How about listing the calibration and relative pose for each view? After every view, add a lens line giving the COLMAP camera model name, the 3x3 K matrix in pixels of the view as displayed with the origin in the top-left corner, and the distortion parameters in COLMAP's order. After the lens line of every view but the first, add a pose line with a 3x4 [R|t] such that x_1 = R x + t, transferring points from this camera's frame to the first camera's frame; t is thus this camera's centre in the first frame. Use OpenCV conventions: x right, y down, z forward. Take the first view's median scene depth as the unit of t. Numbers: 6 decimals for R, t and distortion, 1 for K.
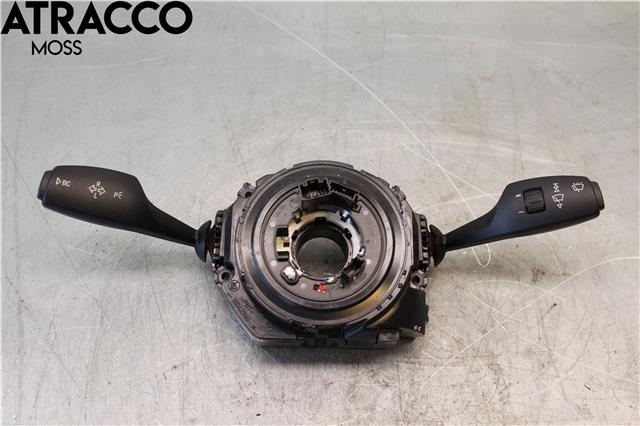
lens RADIAL K [[799.7, 0, 321.6], [0, 799.7, 214.0], [0, 0, 1]] dist [-0.043340, 0.000000]
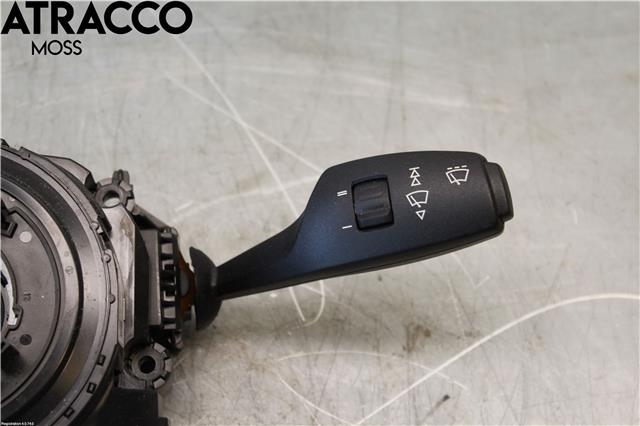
lens RADIAL K [[1366.2, 0, 318.9], [0, 1366.2, 212.2], [0, 0, 1]] dist [0.065553, 0.000000]
pose [[0.999155, -0.024336, 0.033130, 0.188000], [0.022394, 0.998079, 0.057771, -0.055634], [-0.034472, -0.056980, 0.997780, 0.145229]]
